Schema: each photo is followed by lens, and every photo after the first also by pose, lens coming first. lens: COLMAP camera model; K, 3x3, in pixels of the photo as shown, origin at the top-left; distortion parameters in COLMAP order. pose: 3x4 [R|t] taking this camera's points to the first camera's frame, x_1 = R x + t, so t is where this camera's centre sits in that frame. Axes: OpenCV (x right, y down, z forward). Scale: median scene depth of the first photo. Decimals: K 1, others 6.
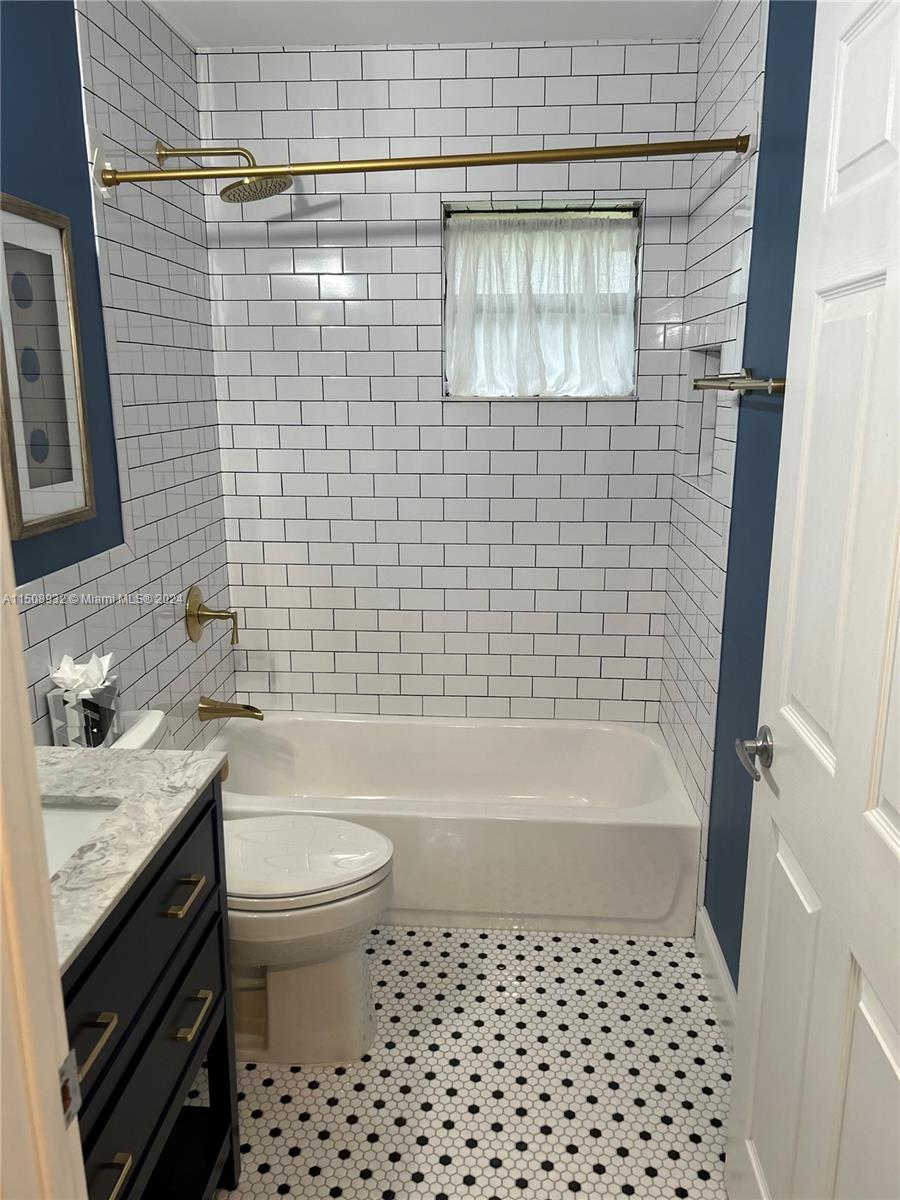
lens RADIAL K [[909.3, 0, 446.9], [0, 909.3, 603.9], [0, 0, 1]] dist [0.063387, -0.073998]
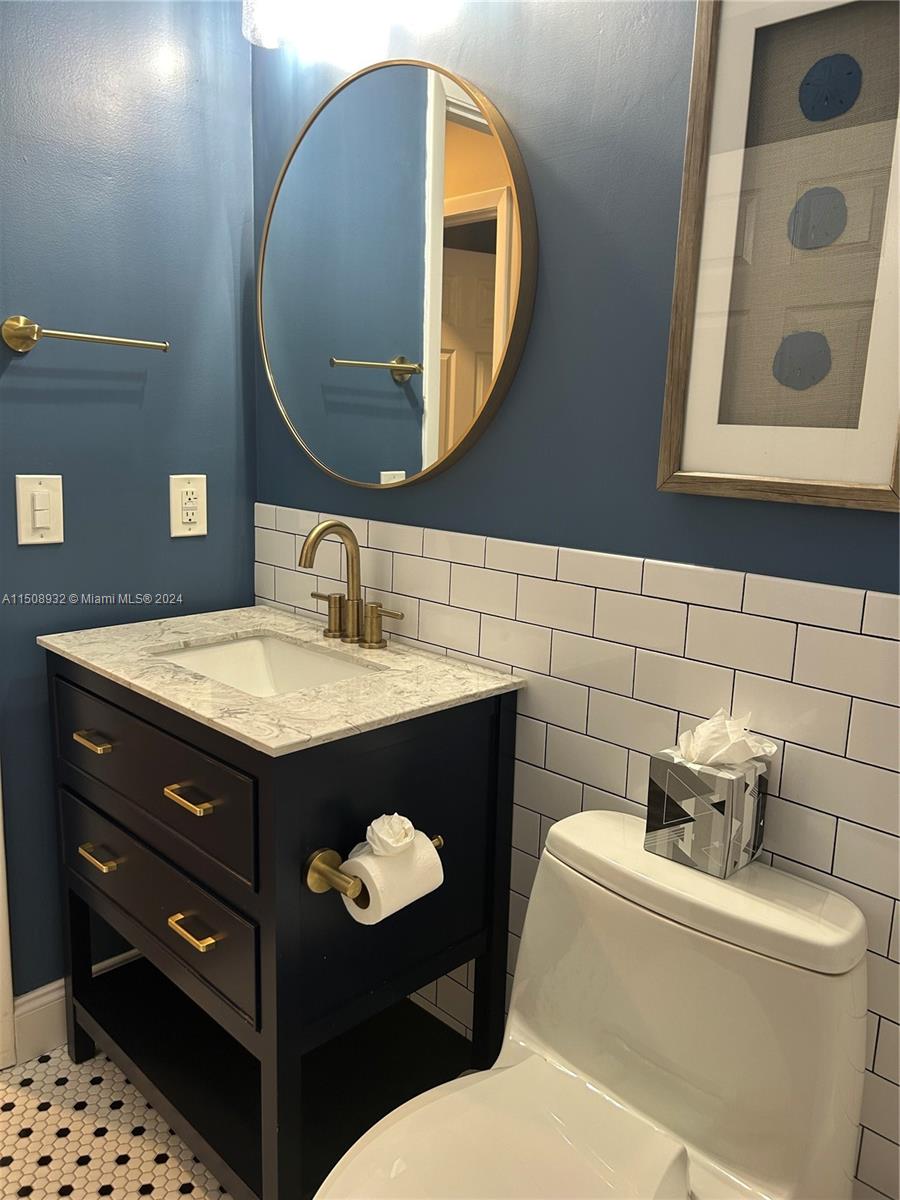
lens RADIAL K [[904.3, 0, 448.1], [0, 904.3, 602.7], [0, 0, 1]] dist [0.057695, -0.065676]
pose [[-0.657858, 0.124635, -0.742758, 0.104830], [-0.209164, 0.917182, 0.339158, -0.120428], [0.723515, 0.378476, -0.577306, 0.823742]]
